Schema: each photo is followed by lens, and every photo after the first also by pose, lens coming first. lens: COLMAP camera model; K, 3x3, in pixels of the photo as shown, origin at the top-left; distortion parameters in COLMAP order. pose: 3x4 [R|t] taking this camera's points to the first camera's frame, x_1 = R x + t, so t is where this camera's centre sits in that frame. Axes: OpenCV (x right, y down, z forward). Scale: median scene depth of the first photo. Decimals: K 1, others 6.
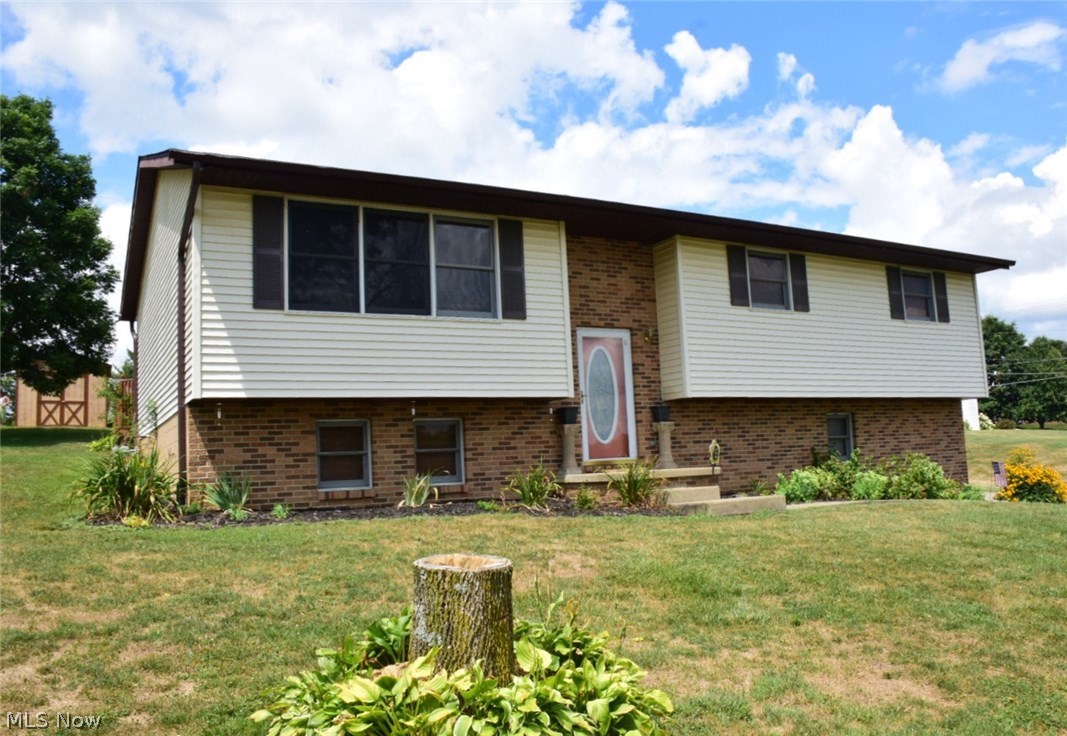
lens RADIAL K [[925.5, 0, 581.3], [0, 925.5, 388.1], [0, 0, 1]] dist [-0.151715, 0.096900]
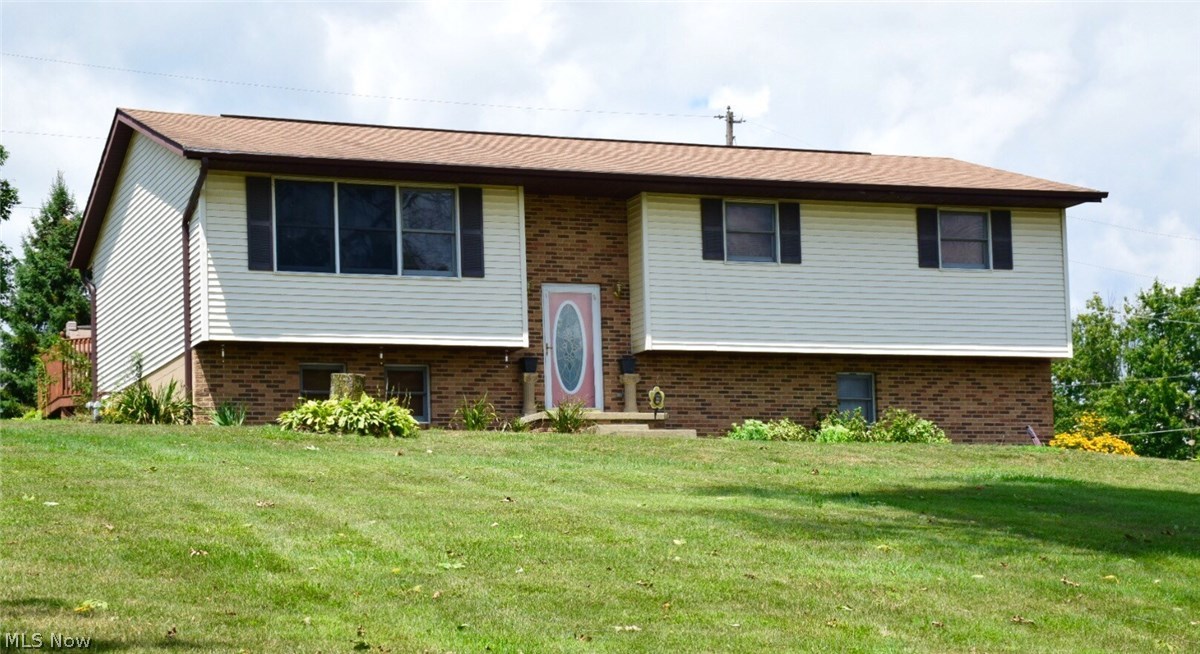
lens RADIAL K [[2577.1, 0, 603.6], [0, 2577.1, 419.9], [0, 0, 1]] dist [0.565334, 0.000000]
pose [[0.986223, 0.004823, -0.165352, 0.579471], [-0.004585, 0.999988, 0.001821, 0.089141], [0.165359, -0.001038, 0.986233, -1.993831]]
